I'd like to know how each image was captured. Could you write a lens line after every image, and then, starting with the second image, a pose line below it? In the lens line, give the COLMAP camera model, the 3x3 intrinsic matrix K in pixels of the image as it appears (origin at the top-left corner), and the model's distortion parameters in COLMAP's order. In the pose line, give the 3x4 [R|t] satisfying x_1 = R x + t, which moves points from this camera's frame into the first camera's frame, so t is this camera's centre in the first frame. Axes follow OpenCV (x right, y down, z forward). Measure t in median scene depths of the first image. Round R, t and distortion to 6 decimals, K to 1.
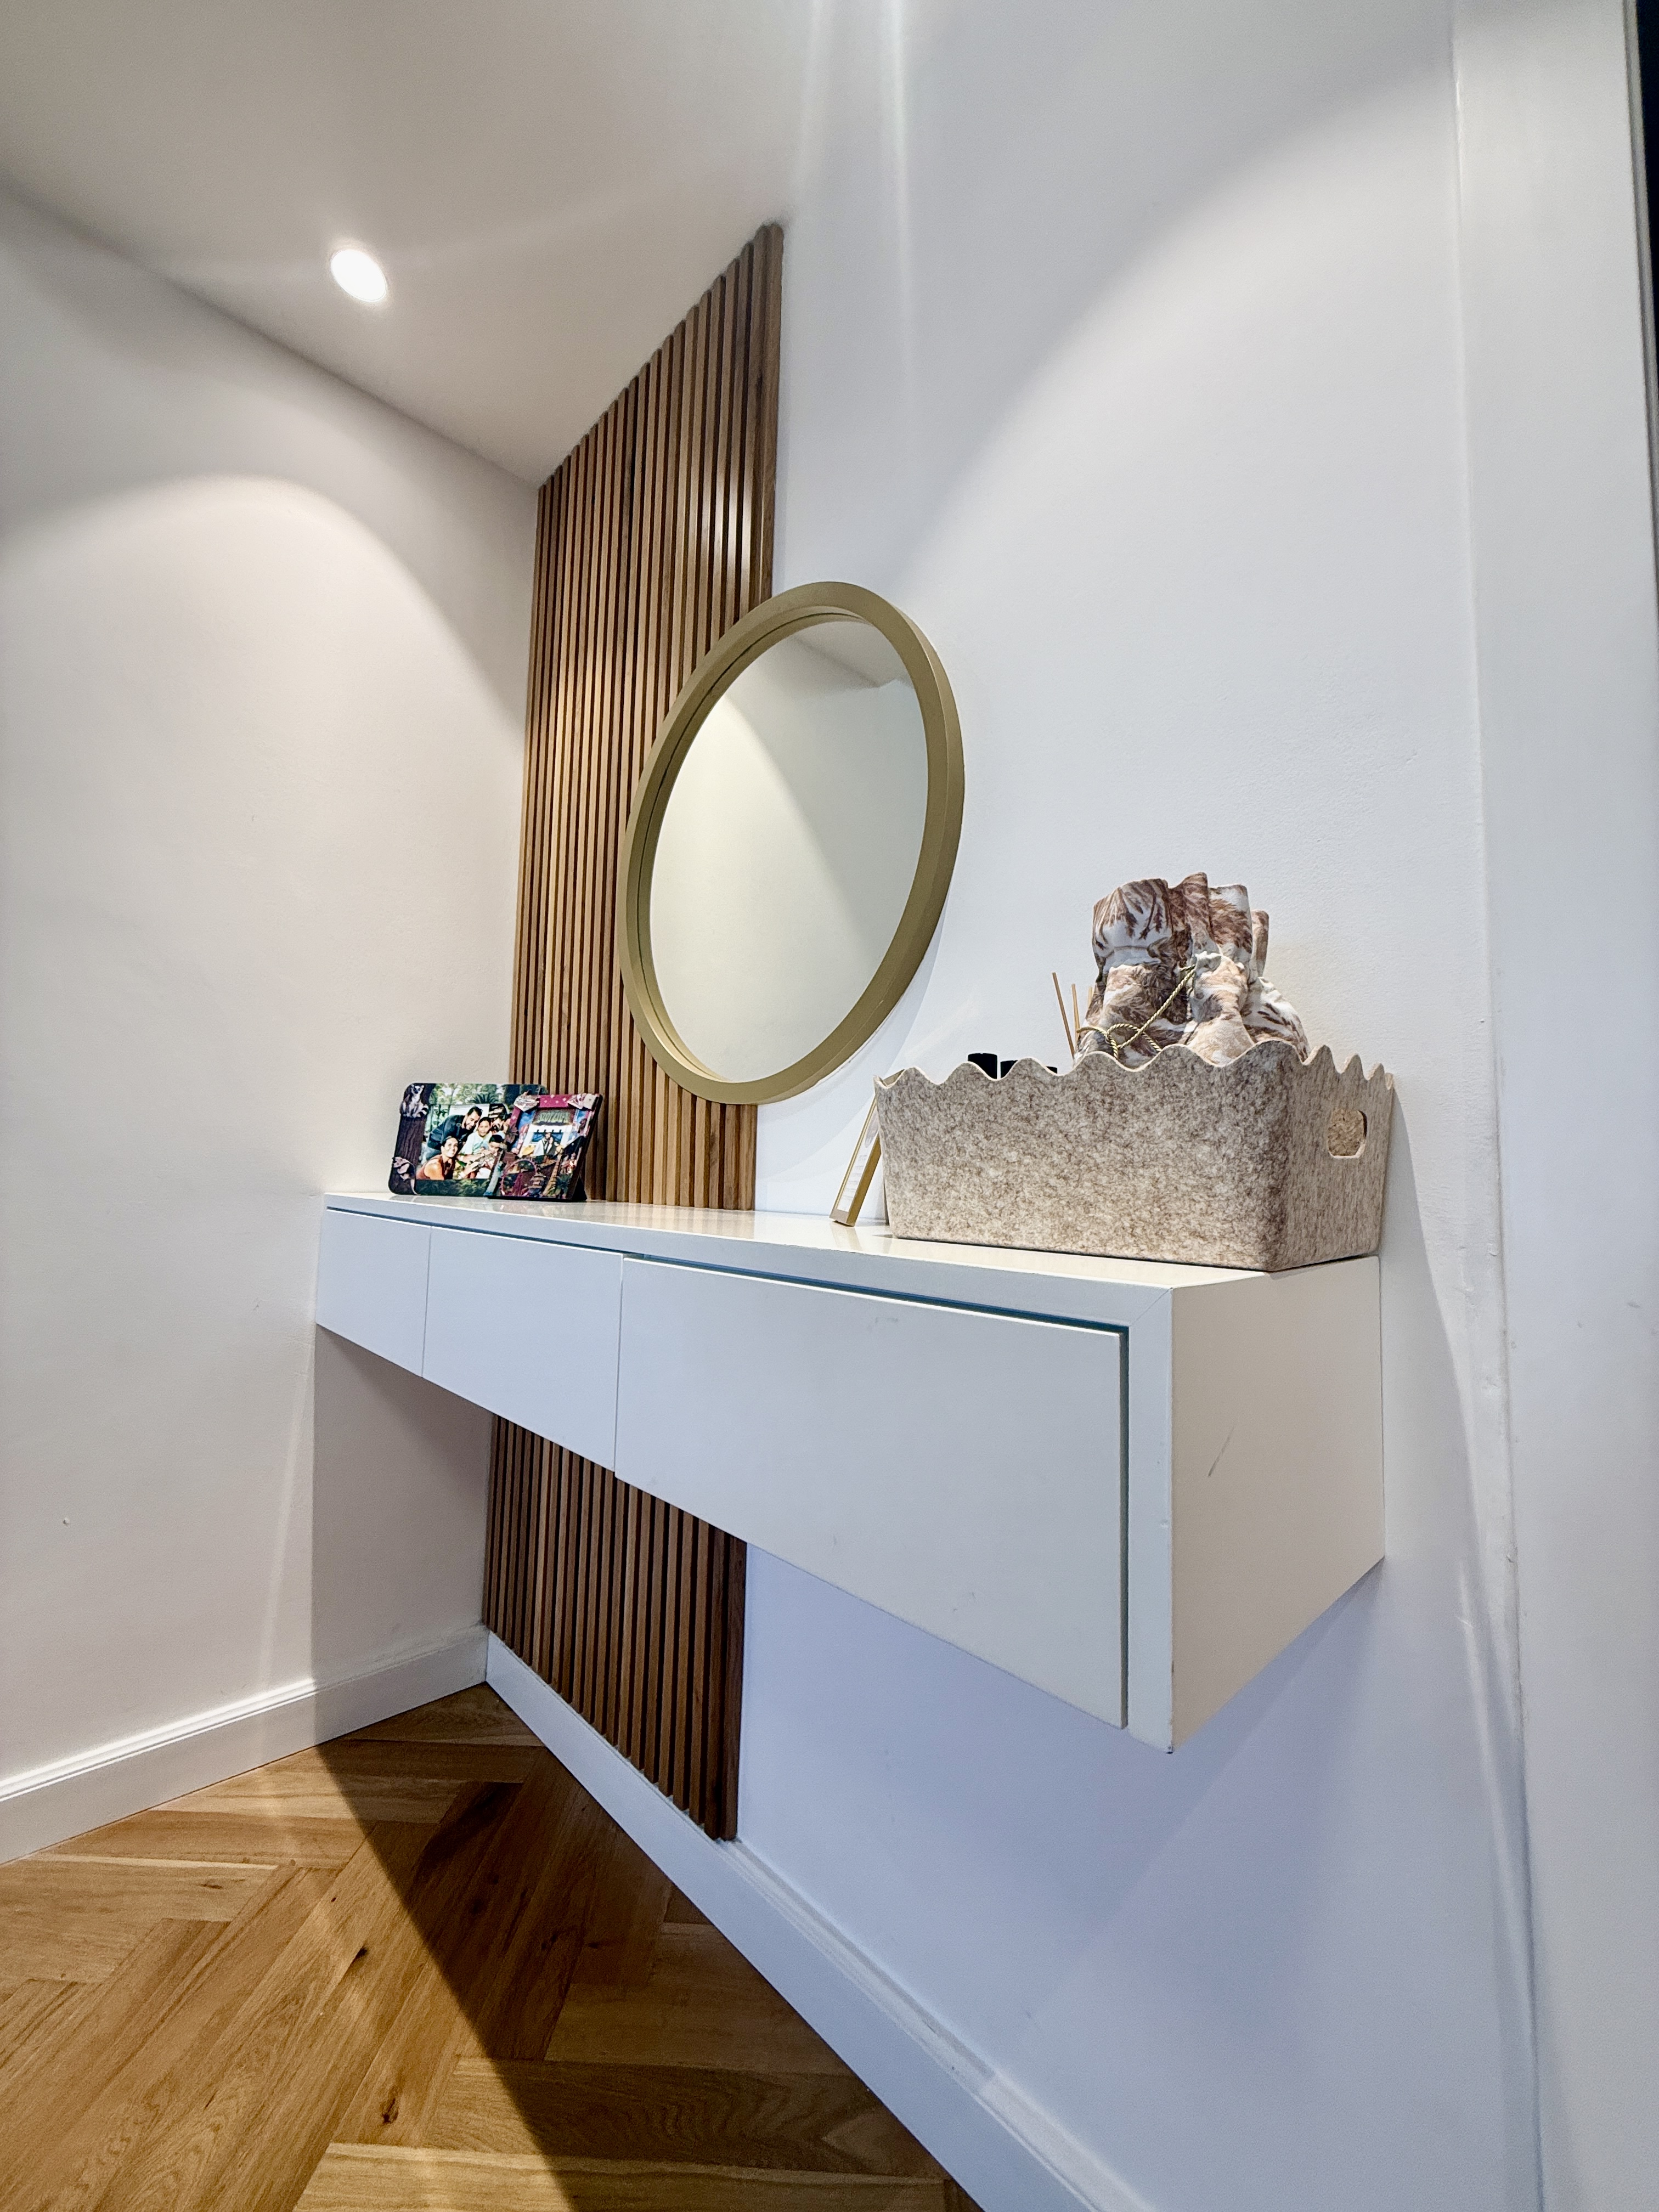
lens RADIAL K [[884.3, 0, 829.5], [0, 884.3, 1106.0], [0, 0, 1]] dist [0.000818, 0.000031]
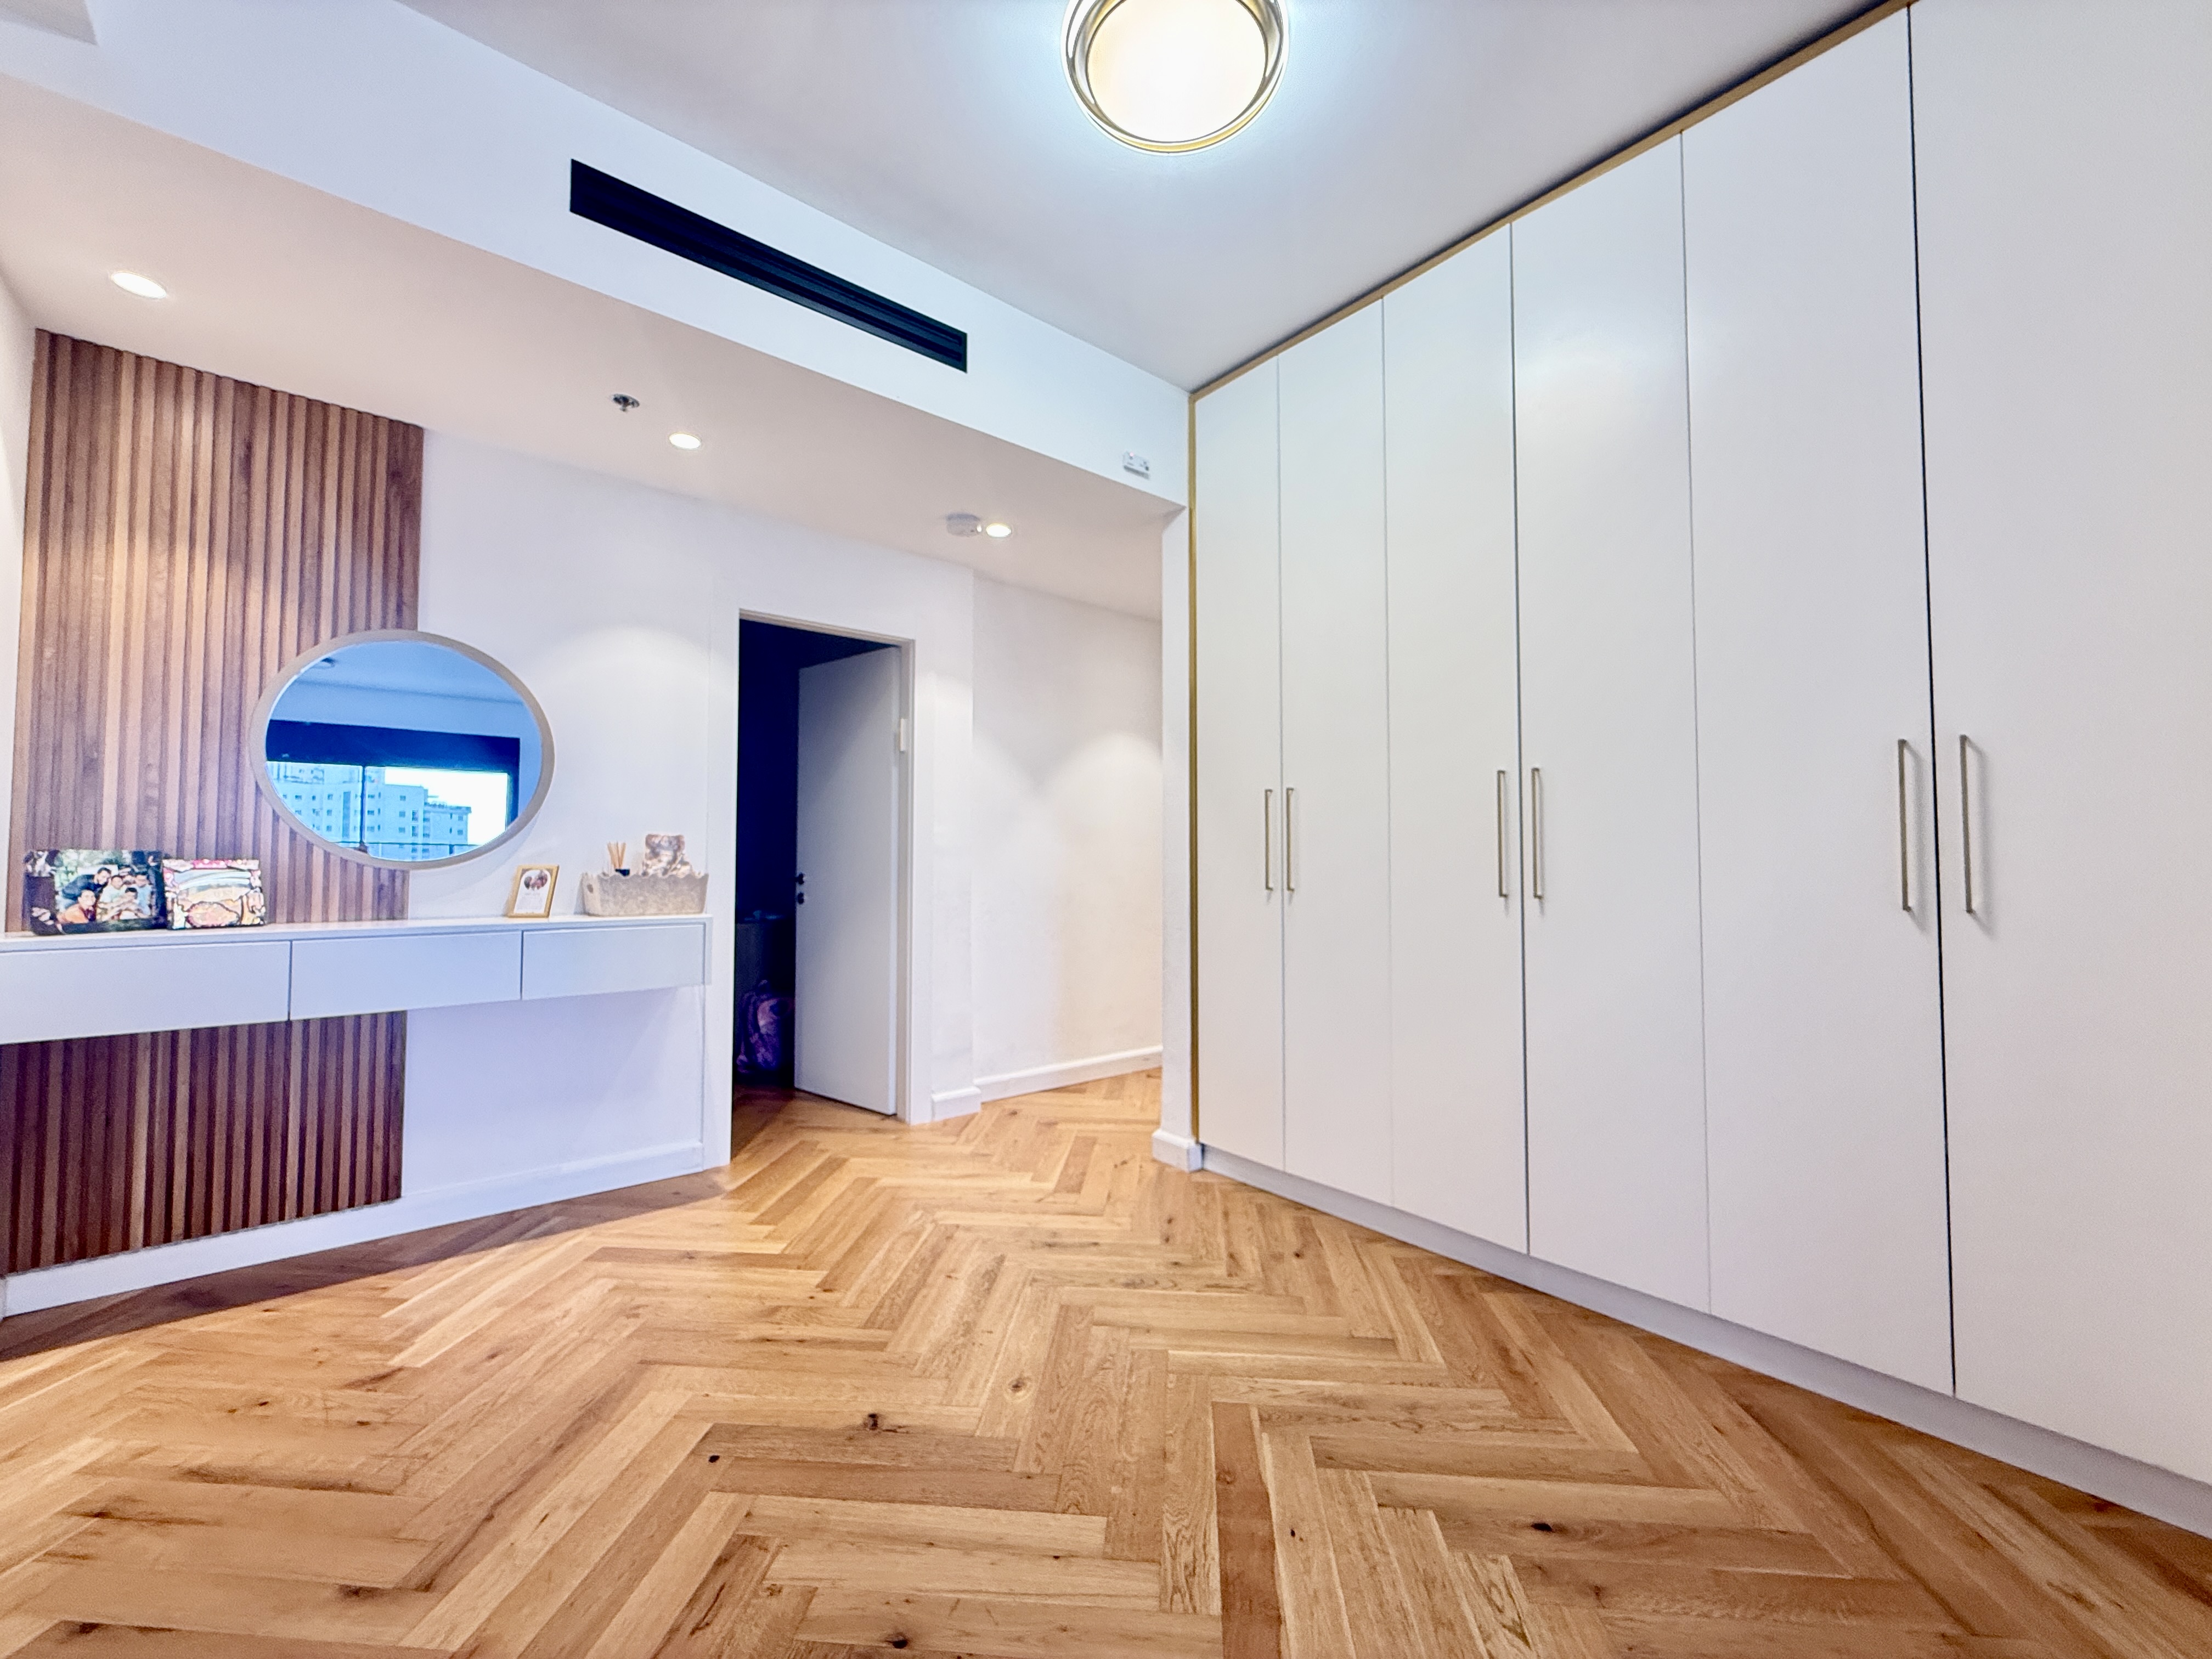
lens RADIAL K [[884.3, 0, 1106.0], [0, 884.3, 829.5], [0, 0, 1]] dist [0.000818, 0.000031]
pose [[0.032386, 0.015535, 0.999355, -1.744686], [-0.079957, 0.996715, -0.012902, -0.166515], [-0.996272, -0.079487, 0.033522, -0.599784]]
